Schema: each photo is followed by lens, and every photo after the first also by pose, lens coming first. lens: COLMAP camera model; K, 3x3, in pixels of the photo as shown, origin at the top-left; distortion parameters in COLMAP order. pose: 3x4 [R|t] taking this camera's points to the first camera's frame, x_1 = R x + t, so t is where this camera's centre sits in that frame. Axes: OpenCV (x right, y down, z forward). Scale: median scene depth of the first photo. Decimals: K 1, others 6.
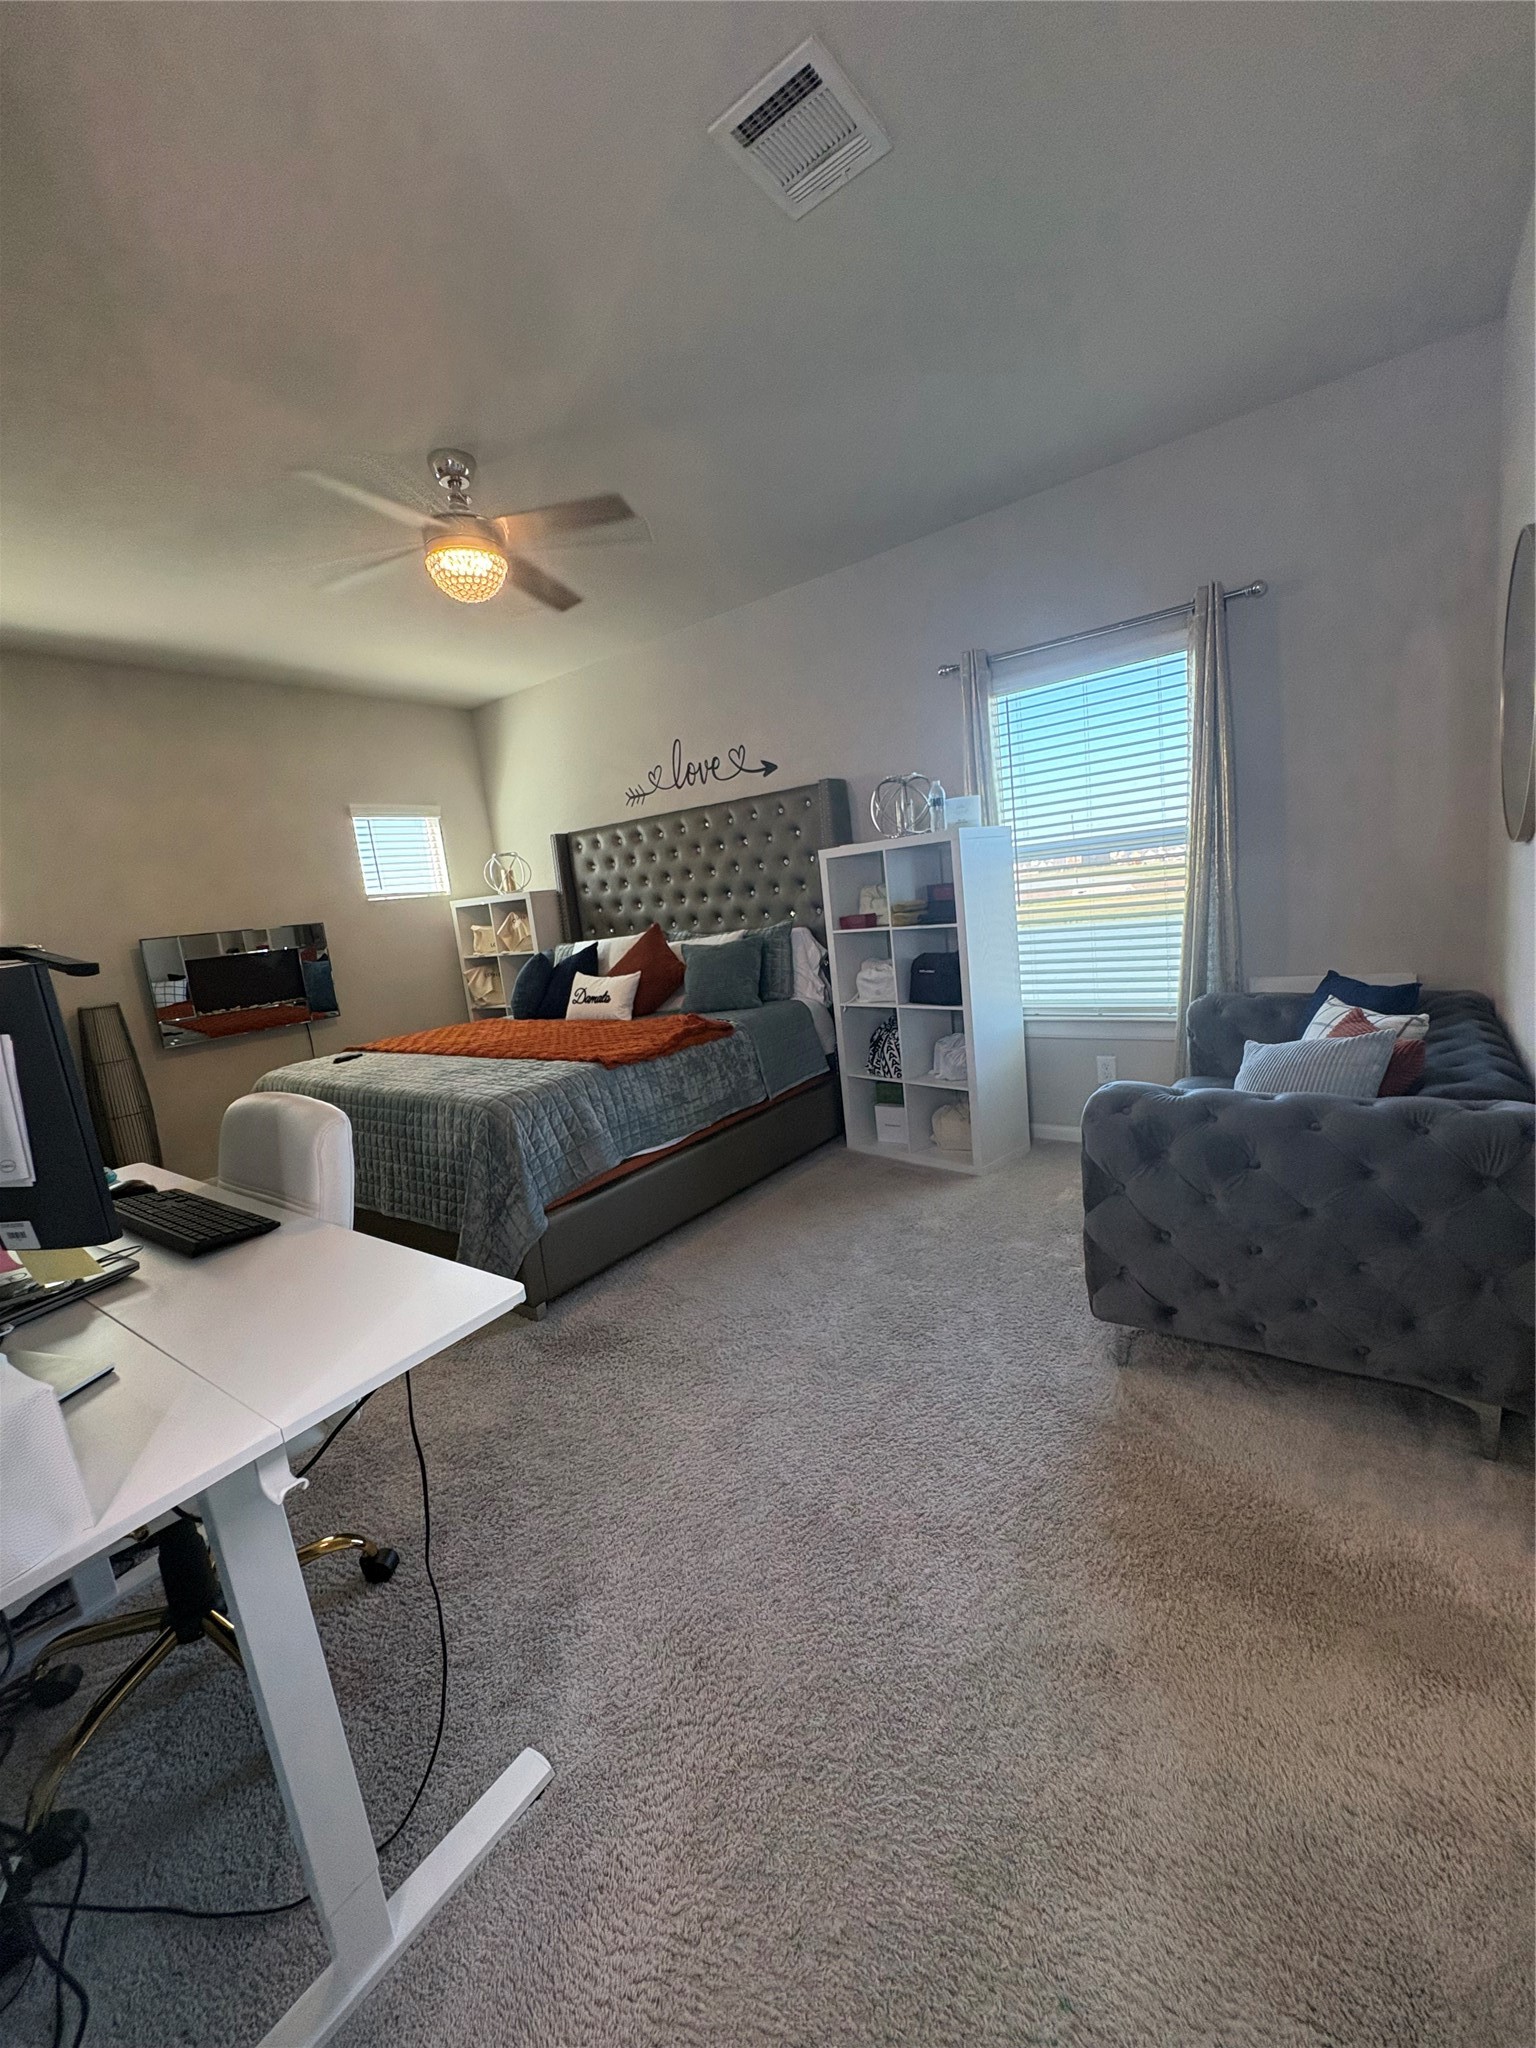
lens RADIAL K [[814.5, 0, 765.5], [0, 814.5, 1026.7], [0, 0, 1]] dist [-0.000087, 0.000519]
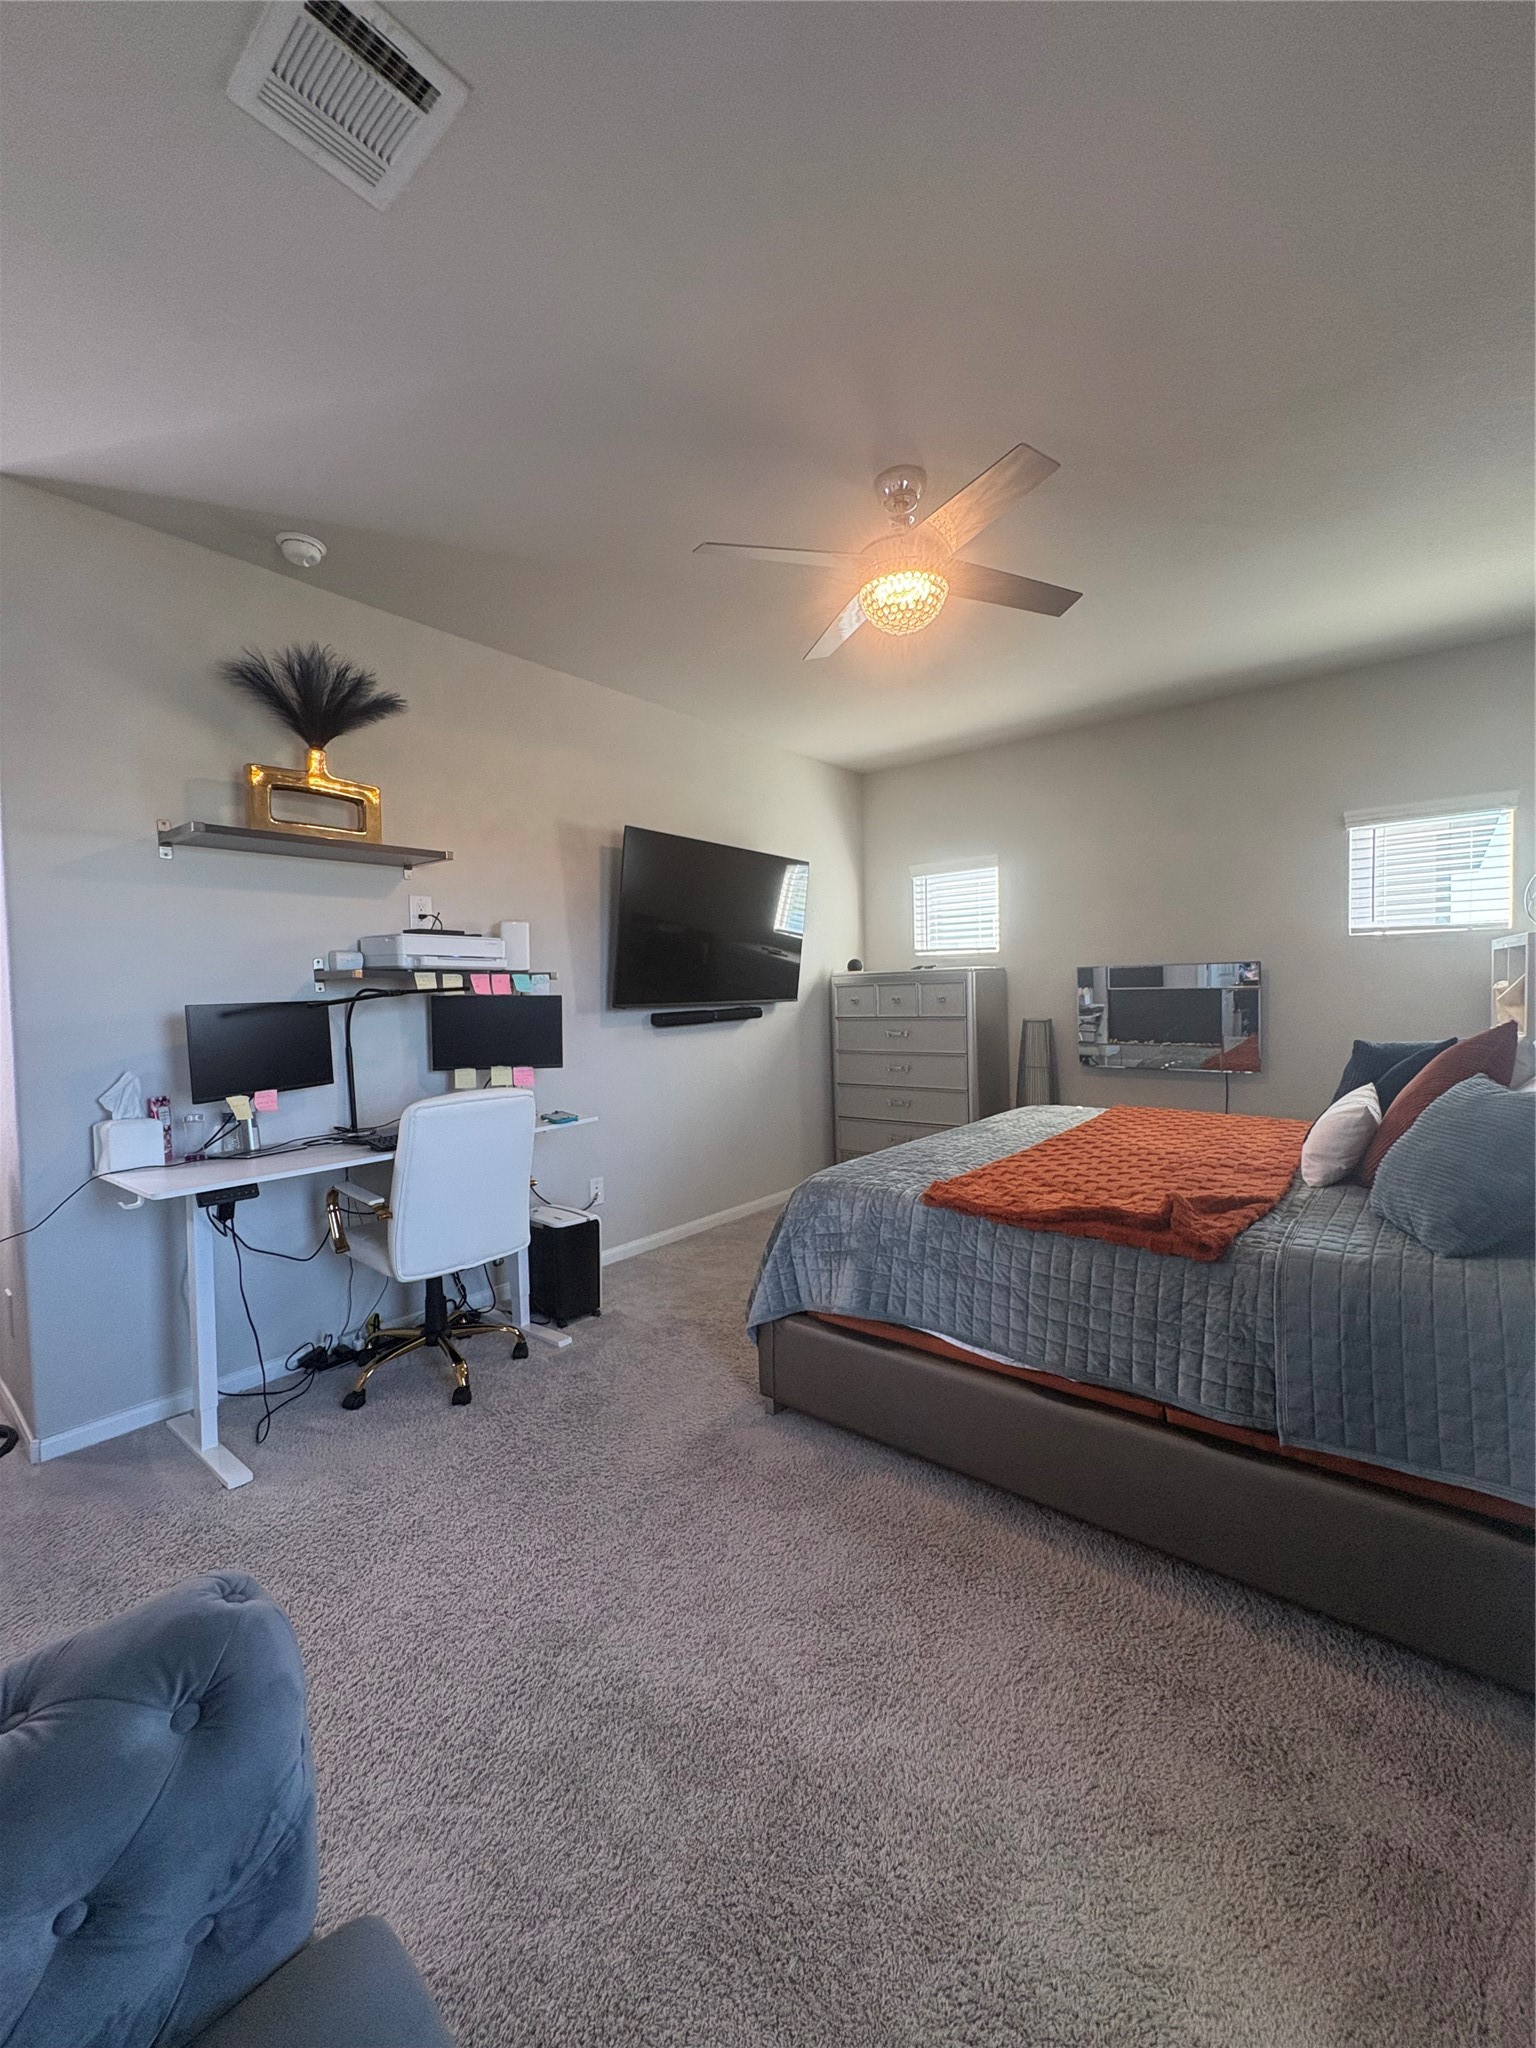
lens RADIAL K [[814.5, 0, 761.5], [0, 814.5, 1016.2], [0, 0, 1]] dist [-0.000087, 0.000519]
pose [[-0.048276, 0.142498, -0.988617, 0.480657], [-0.134723, 0.979798, 0.147805, -0.188532], [0.989707, 0.140325, -0.028103, 0.767865]]
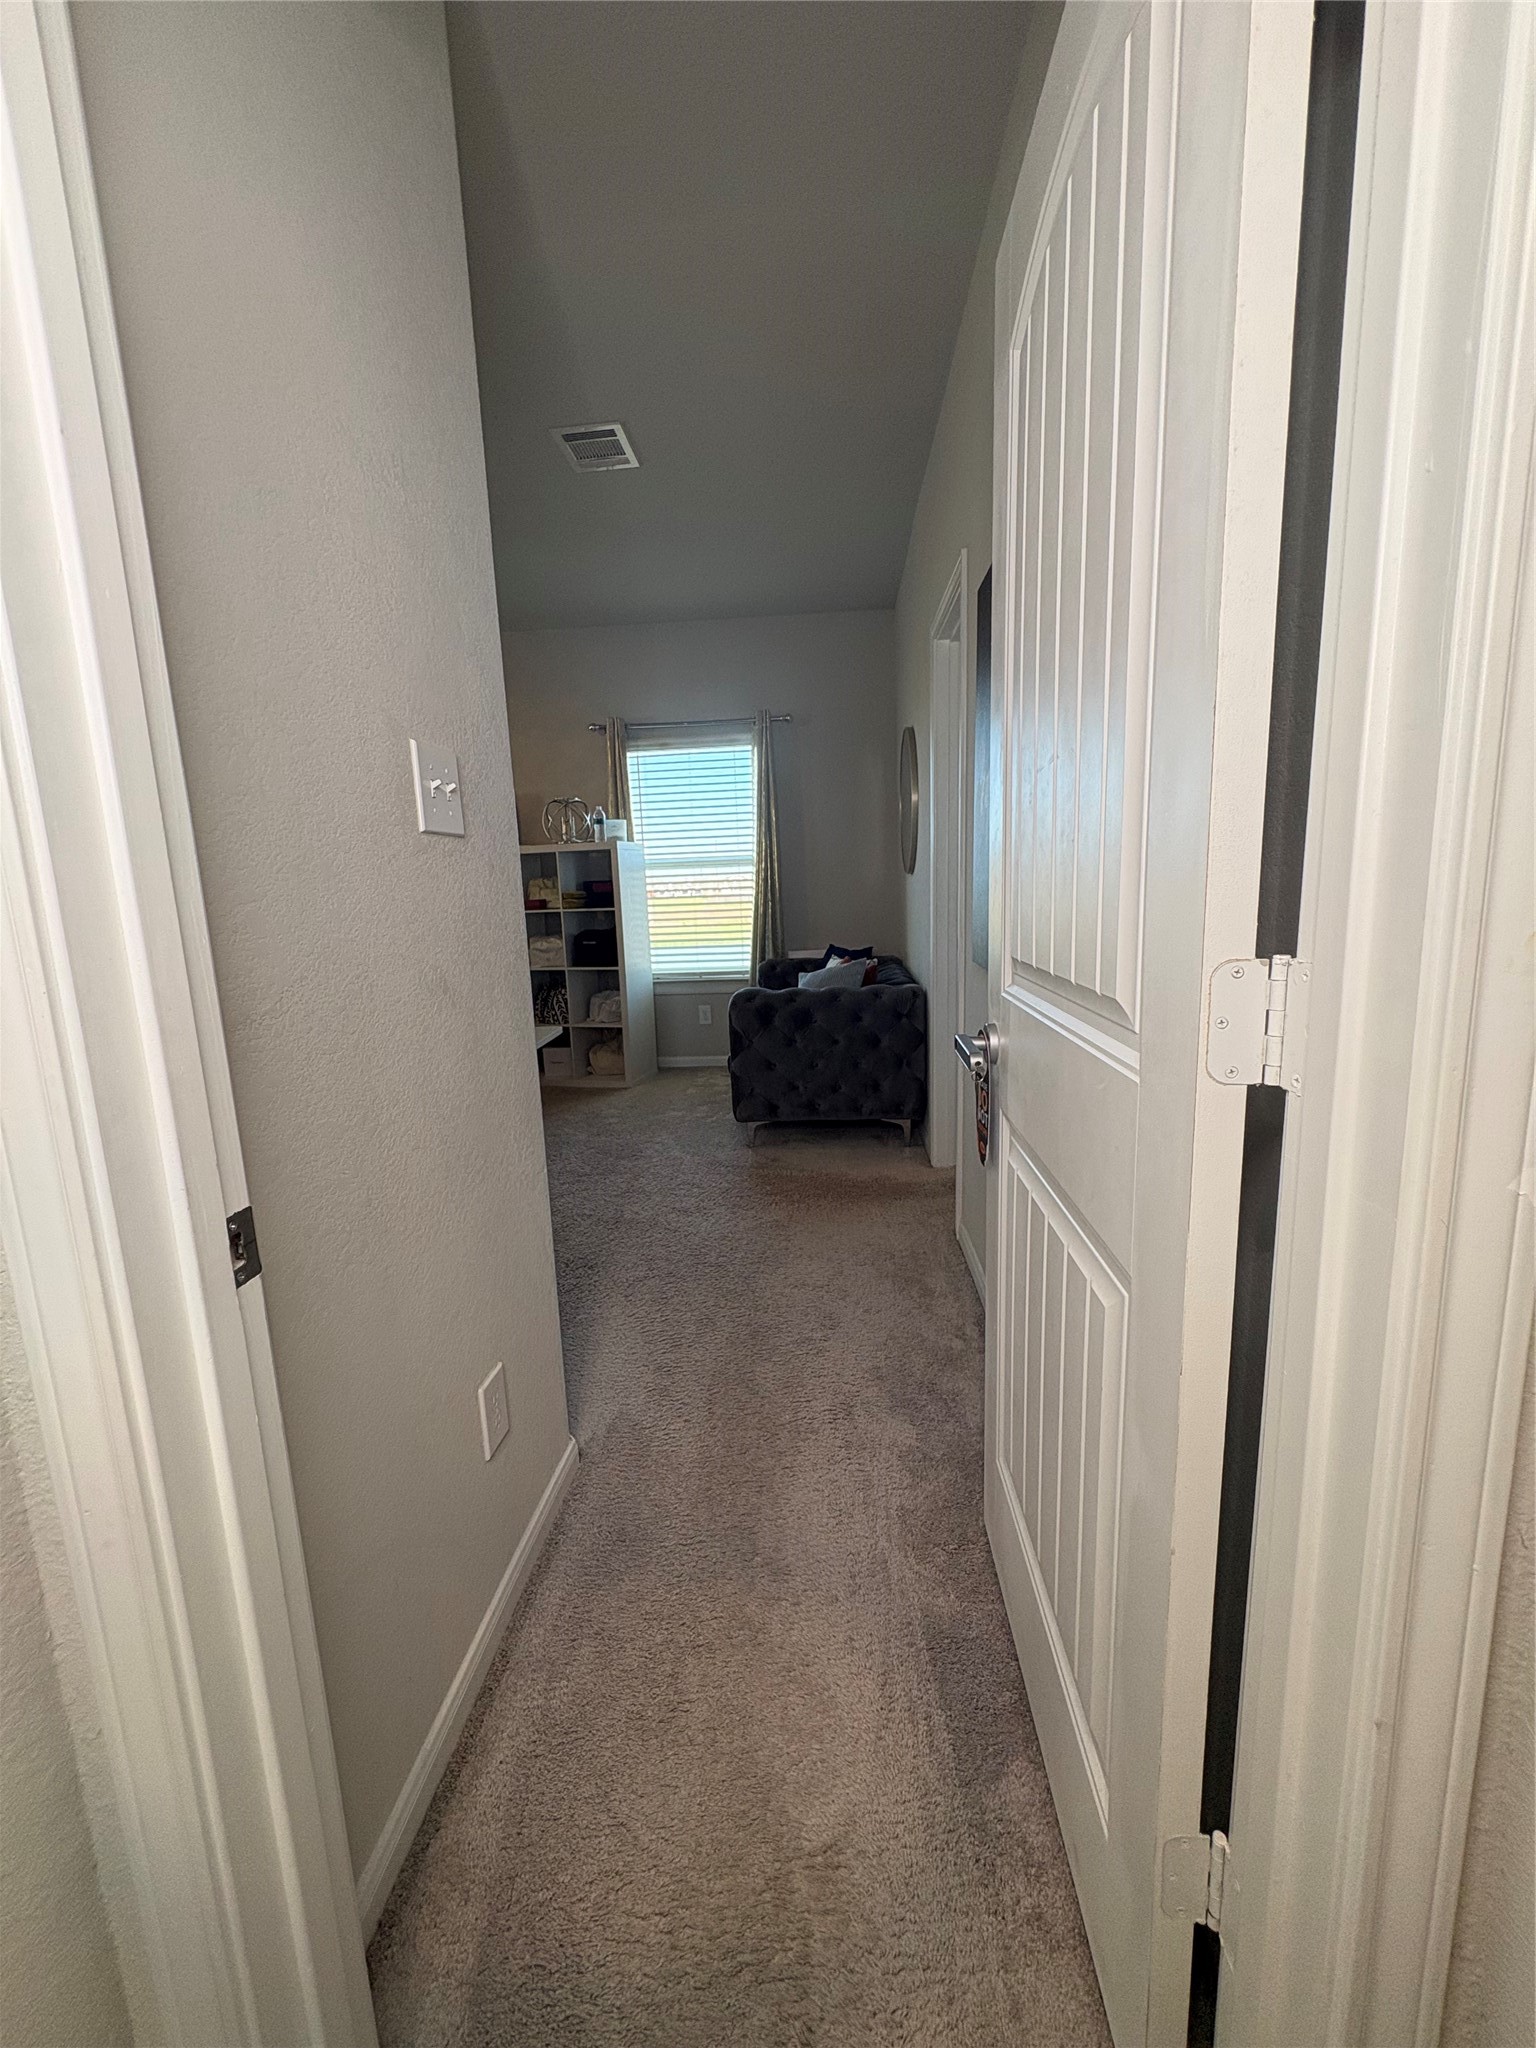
lens RADIAL K [[814.5, 0, 764.5], [0, 814.5, 1026.3], [0, 0, 1]] dist [-0.000087, 0.000519]
pose [[0.847460, -0.012895, 0.530702, -0.308810], [0.029614, 0.999297, -0.023009, 0.123781], [-0.530032, 0.035215, 0.847246, -0.344104]]
